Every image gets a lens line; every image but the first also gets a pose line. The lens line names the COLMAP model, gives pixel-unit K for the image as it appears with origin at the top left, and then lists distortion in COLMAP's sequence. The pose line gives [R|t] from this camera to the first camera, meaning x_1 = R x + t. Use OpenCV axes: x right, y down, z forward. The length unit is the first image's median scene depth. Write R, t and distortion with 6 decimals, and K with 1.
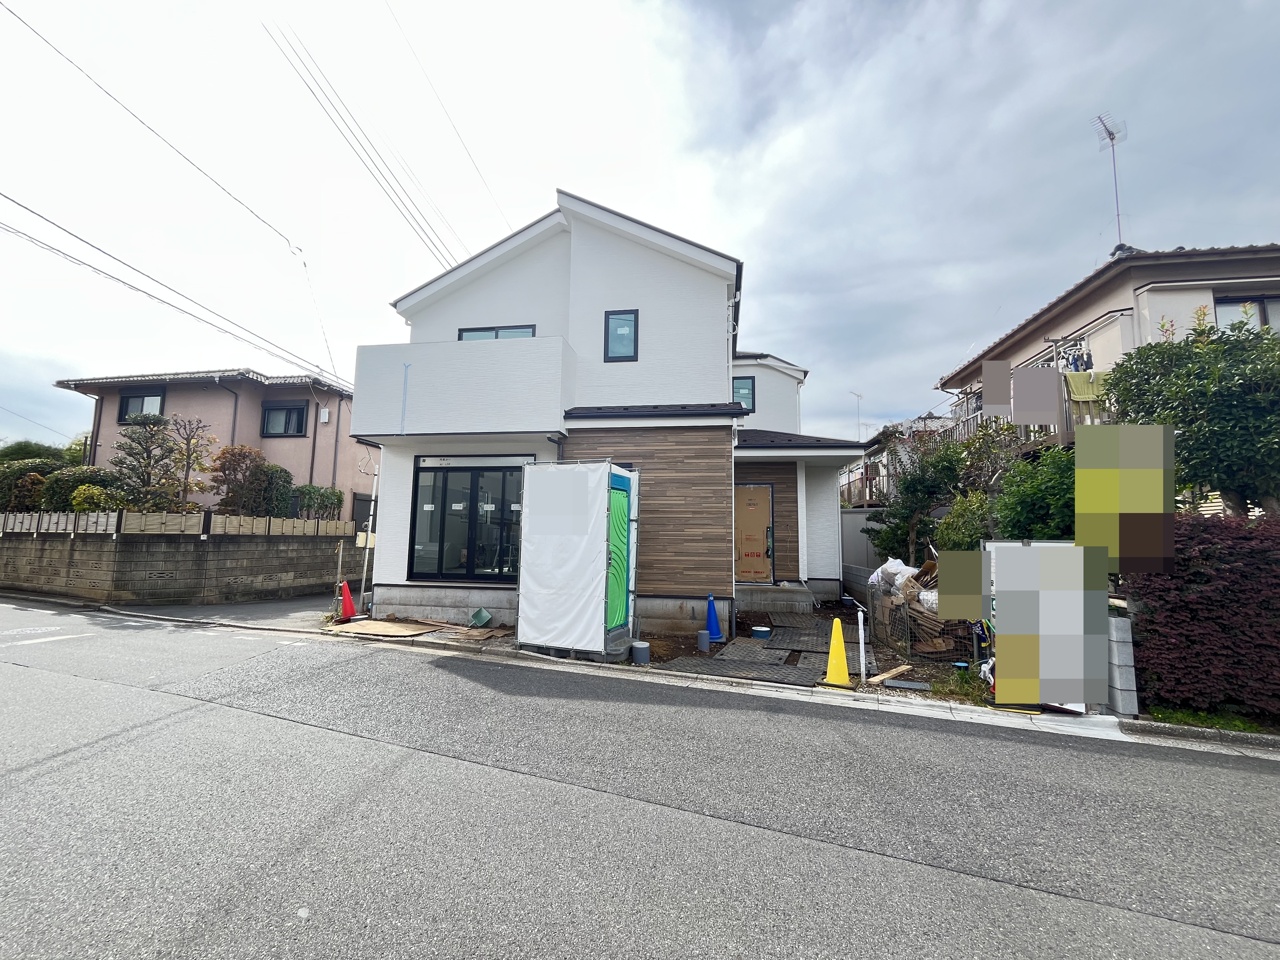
lens RADIAL K [[523.9, 0, 635.9], [0, 523.9, 481.4], [0, 0, 1]] dist [-0.002167, -0.000337]
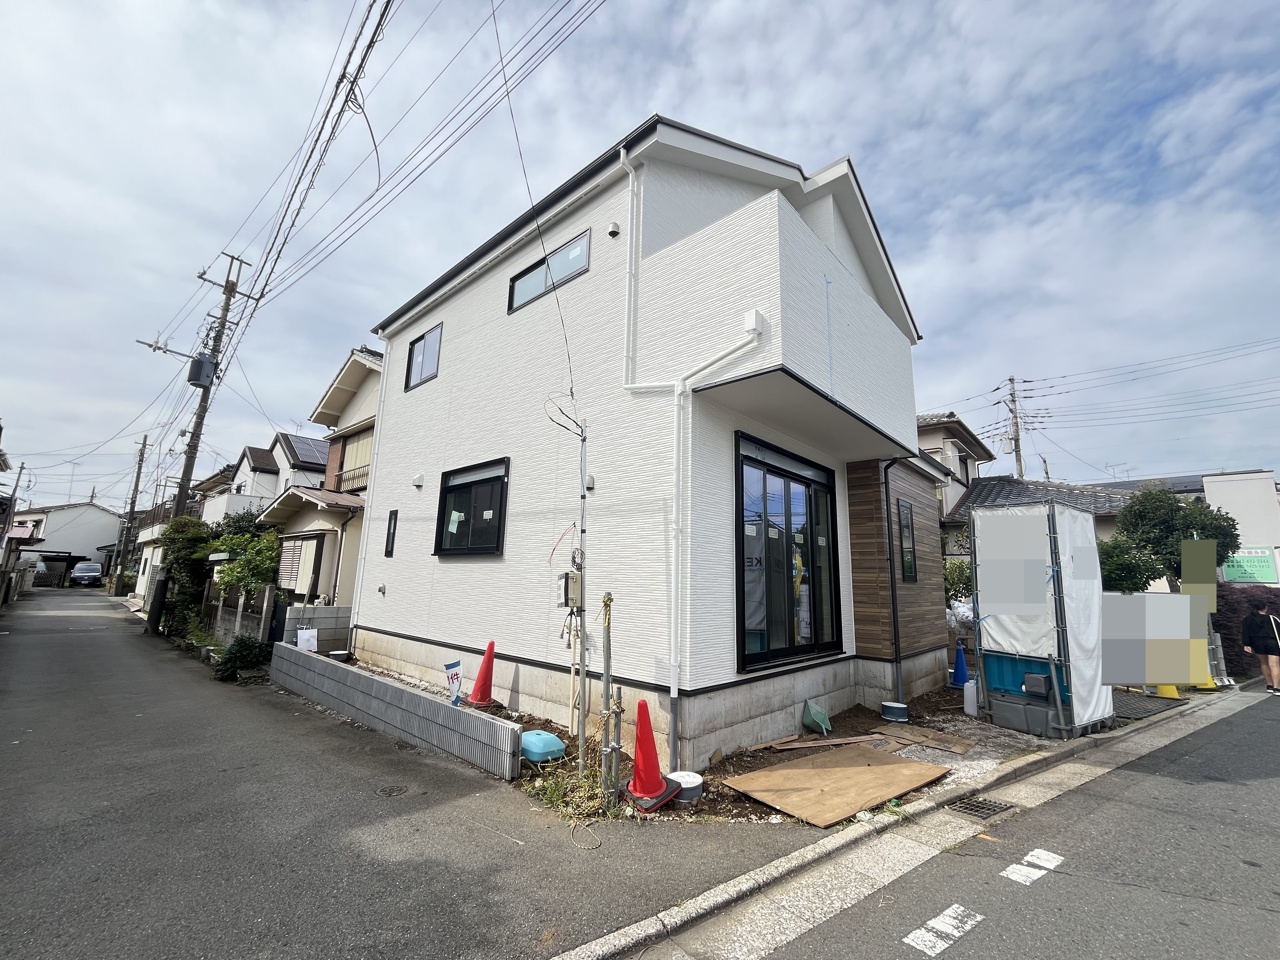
lens RADIAL K [[524.9, 0, 634.6], [0, 524.9, 481.0], [0, 0, 1]] dist [-0.004085, -0.000224]
pose [[0.554046, 0.157158, 0.817517, -0.929658], [-0.110088, 0.987226, -0.115174, 0.075901], [-0.825175, -0.026187, 0.564270, 0.800884]]
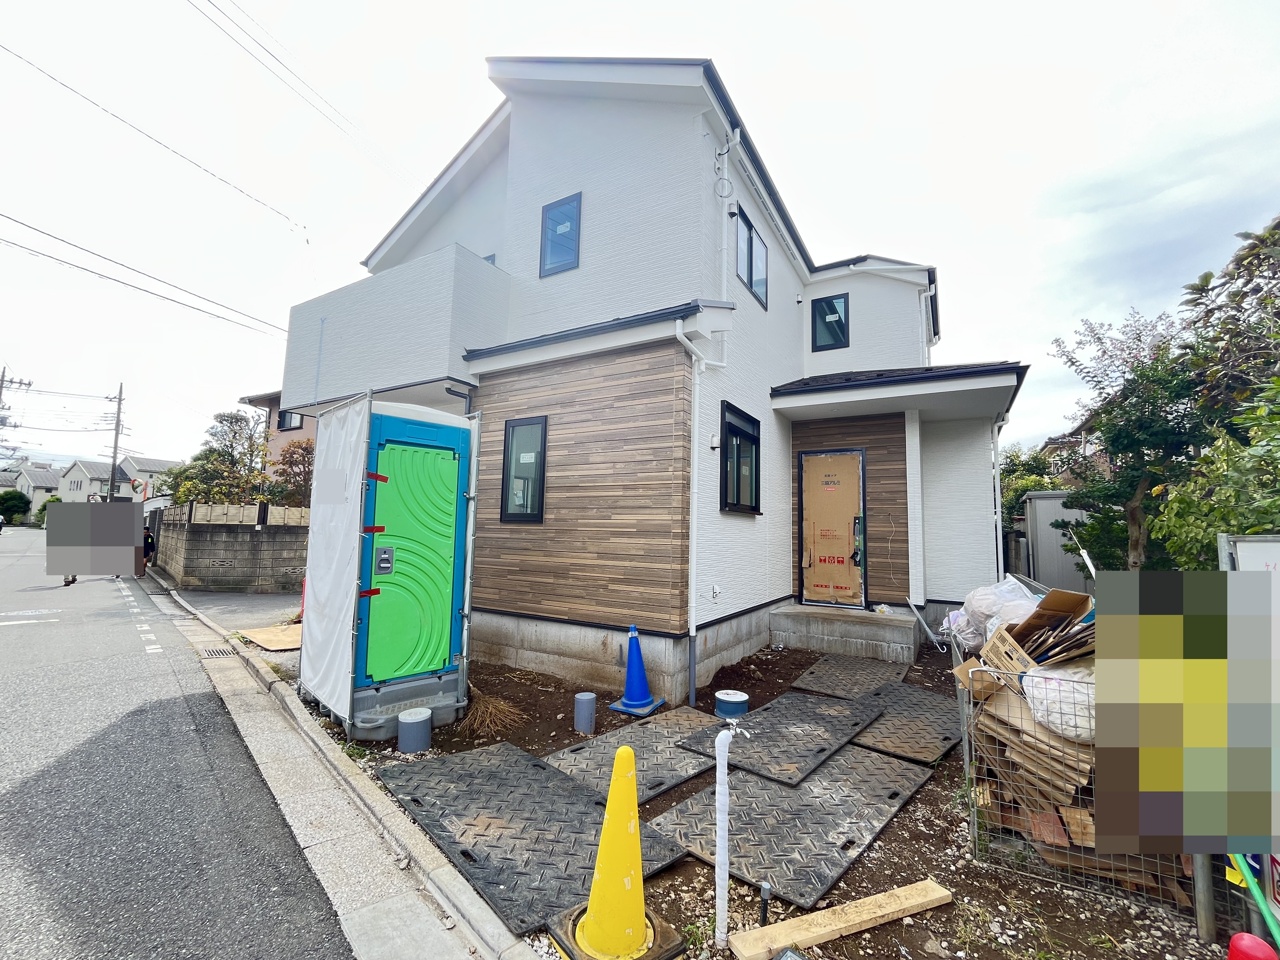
lens RADIAL K [[523.9, 0, 635.9], [0, 523.9, 481.4], [0, 0, 1]] dist [-0.002167, -0.000337]
pose [[0.928074, -0.026796, -0.371431, 0.305957], [0.027745, 0.999611, -0.002788, 0.047686], [0.371361, -0.007718, 0.928456, 0.391024]]
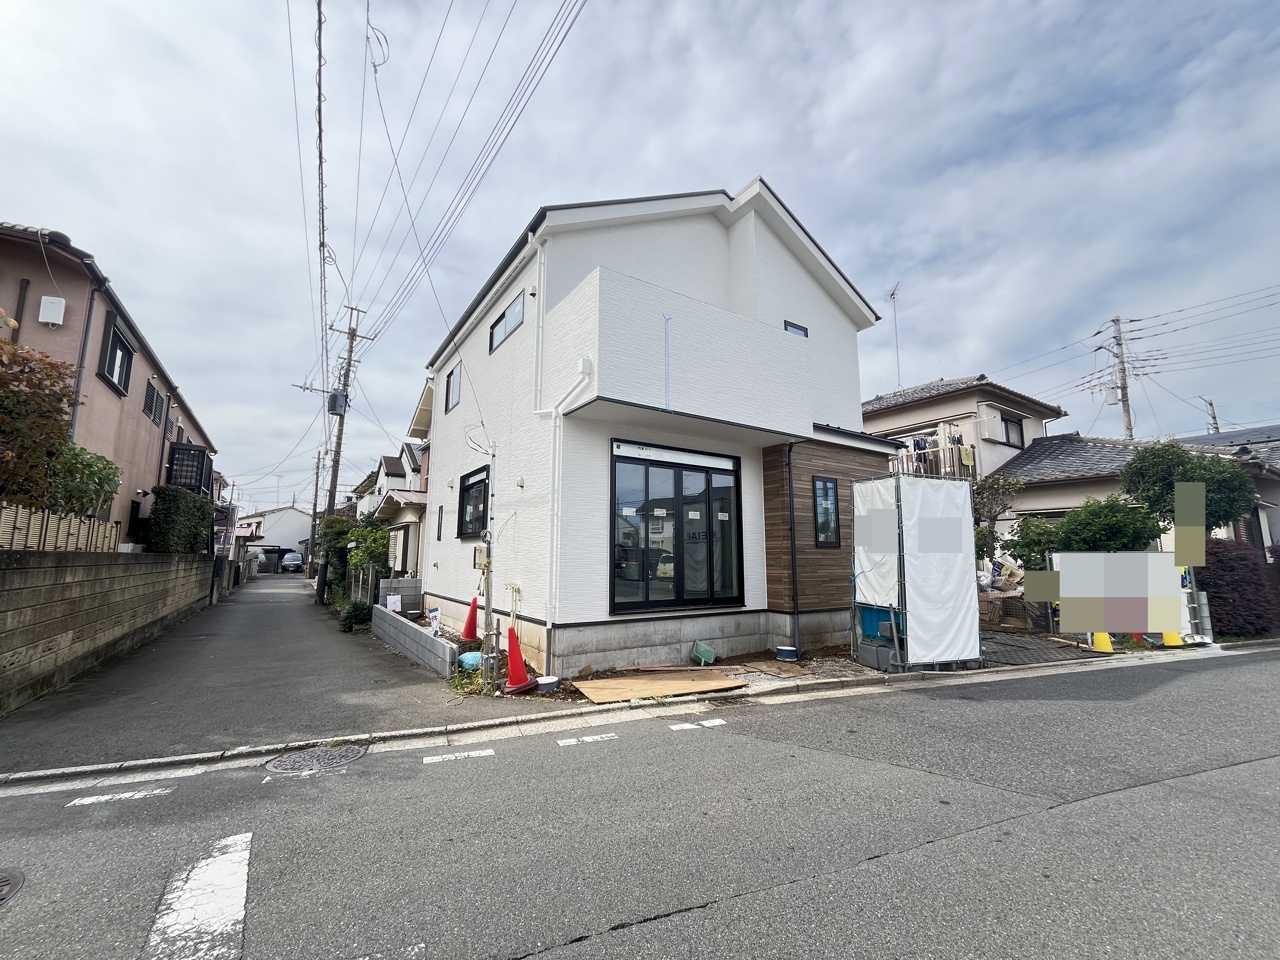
lens RADIAL K [[523.9, 0, 635.9], [0, 523.9, 481.4], [0, 0, 1]] dist [-0.002167, -0.000337]
pose [[0.737137, 0.085716, 0.670285, -0.892242], [-0.066212, 0.996311, -0.054592, 0.047227], [-0.672491, -0.004139, 0.740093, 0.458189]]
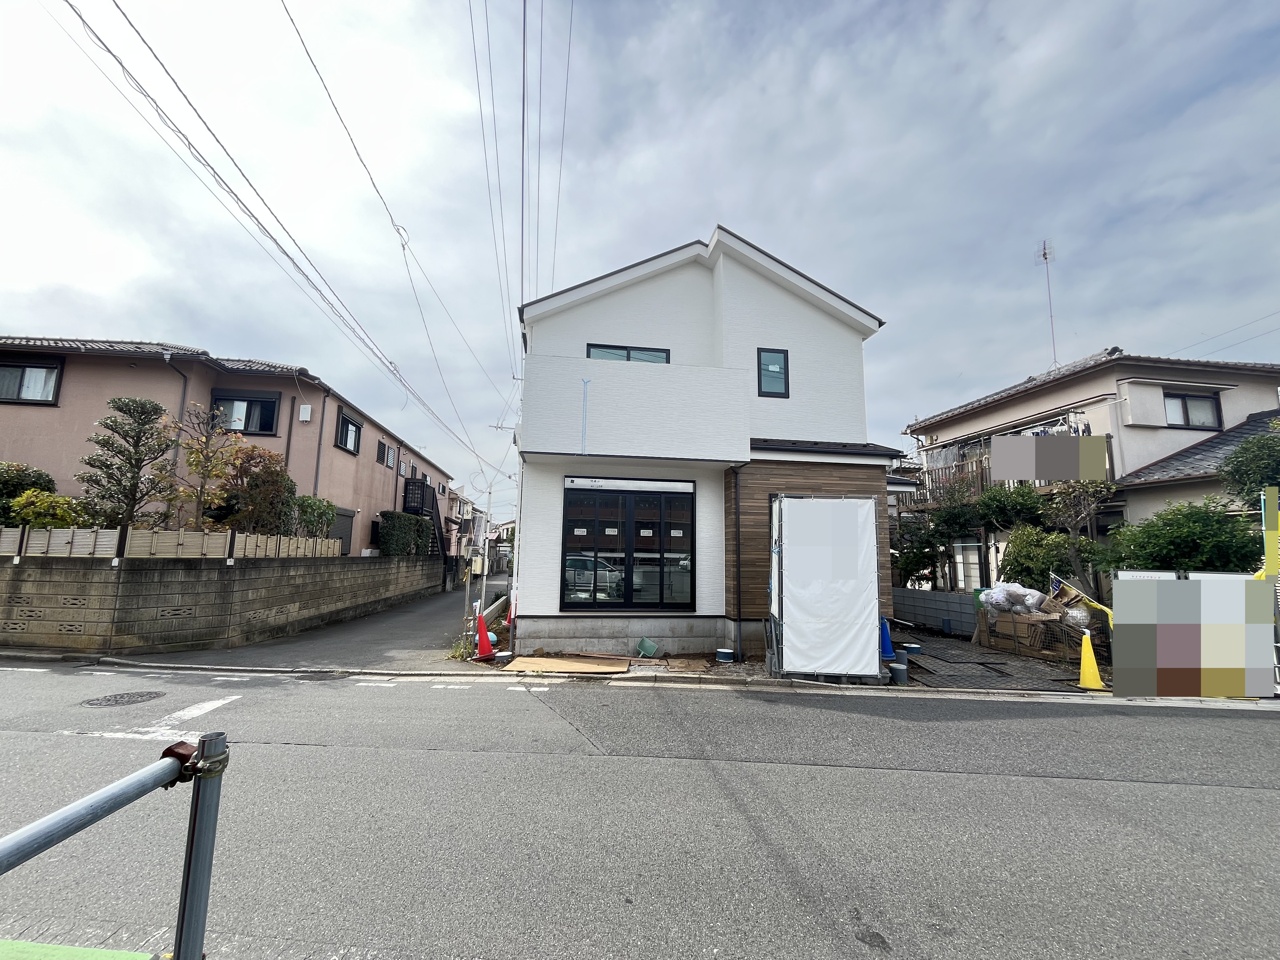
lens RADIAL K [[523.9, 0, 635.9], [0, 523.9, 481.4], [0, 0, 1]] dist [-0.002167, -0.000337]
pose [[0.953571, 0.043988, 0.297938, -0.590903], [-0.036095, 0.998838, -0.031946, -0.014416], [-0.298997, 0.019709, 0.954050, 0.074496]]
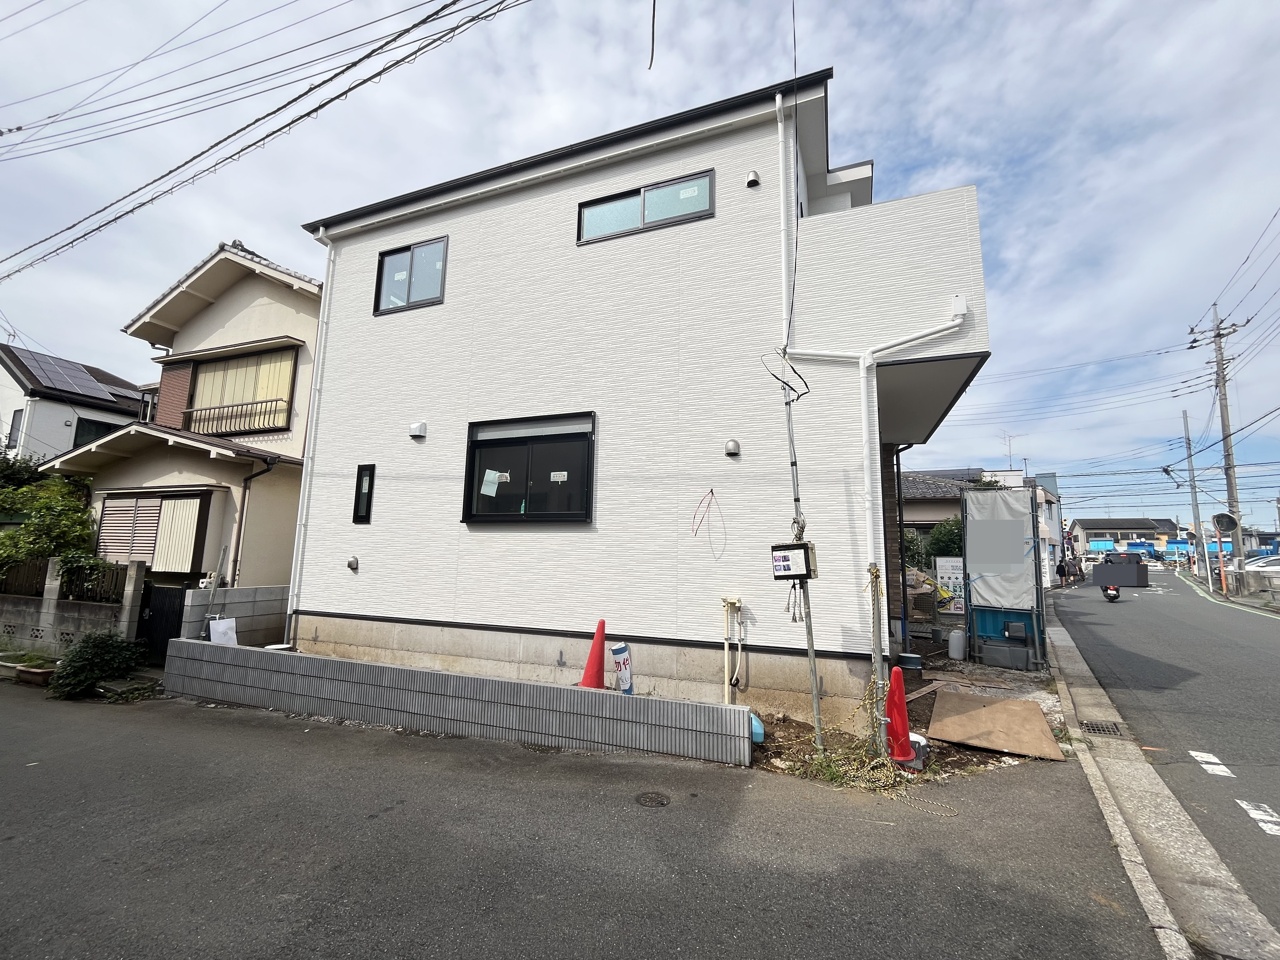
lens RADIAL K [[528.4, 0, 628.1], [0, 528.4, 481.0], [0, 0, 1]] dist [-0.001970, -0.000512]
pose [[0.212447, 0.123925, 0.969283, -1.033438], [-0.121972, 0.987531, -0.099525, 0.117749], [-0.969530, -0.097081, 0.224914, 1.146600]]
